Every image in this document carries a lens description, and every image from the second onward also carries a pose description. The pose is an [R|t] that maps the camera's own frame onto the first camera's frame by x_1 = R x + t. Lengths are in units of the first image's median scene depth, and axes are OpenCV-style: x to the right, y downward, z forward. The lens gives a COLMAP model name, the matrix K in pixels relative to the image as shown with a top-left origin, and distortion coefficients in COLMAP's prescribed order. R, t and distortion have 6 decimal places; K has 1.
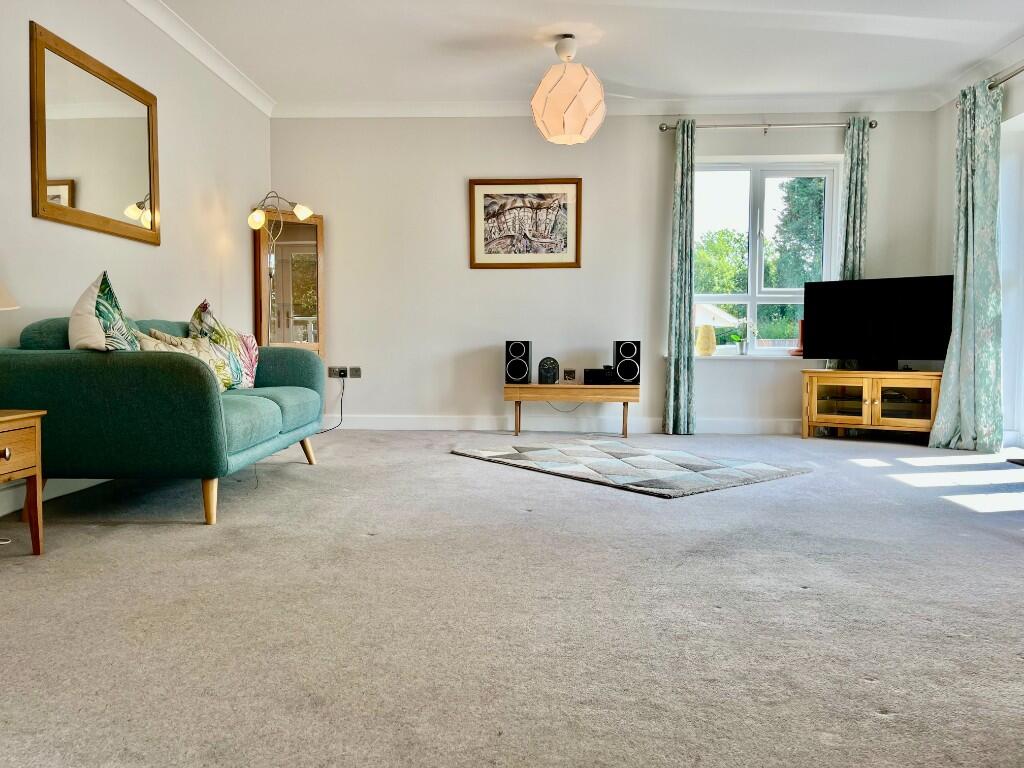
lens RADIAL K [[783.0, 0, 509.0], [0, 783.0, 379.7], [0, 0, 1]] dist [0.068062, -0.096340]
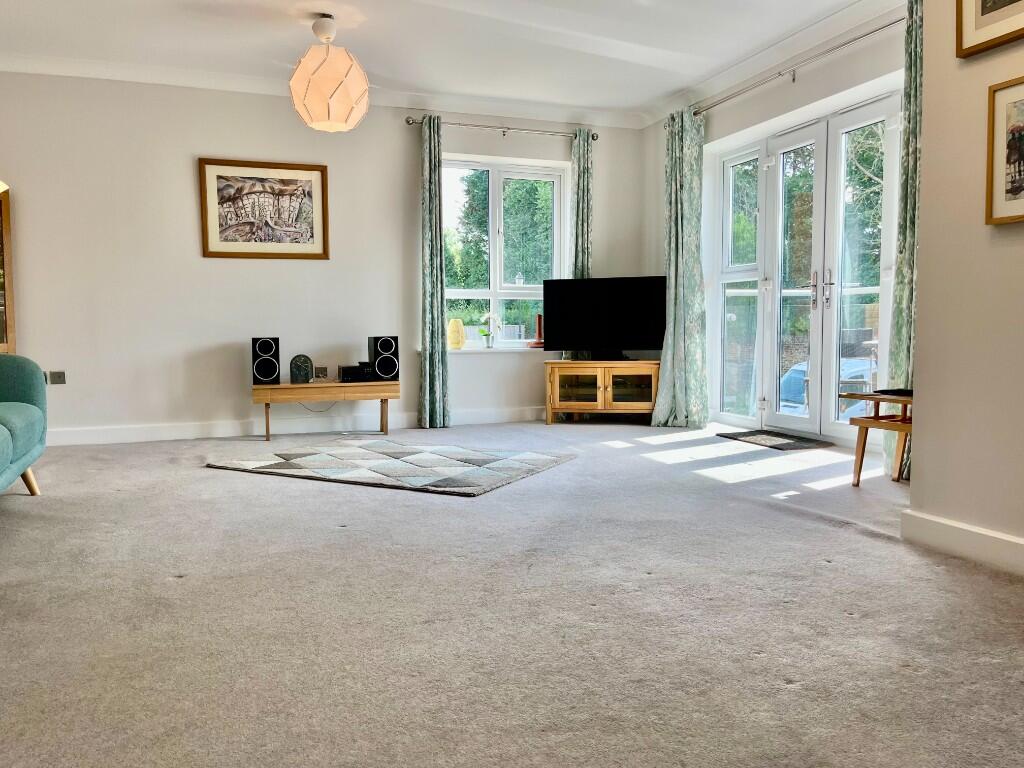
lens RADIAL K [[783.0, 0, 509.0], [0, 783.0, 379.7], [0, 0, 1]] dist [0.068062, -0.096340]
pose [[0.918385, -0.037735, 0.393885, -0.100106], [0.029915, 0.999215, 0.025977, -0.017145], [-0.394556, -0.012074, 0.918793, 0.036836]]
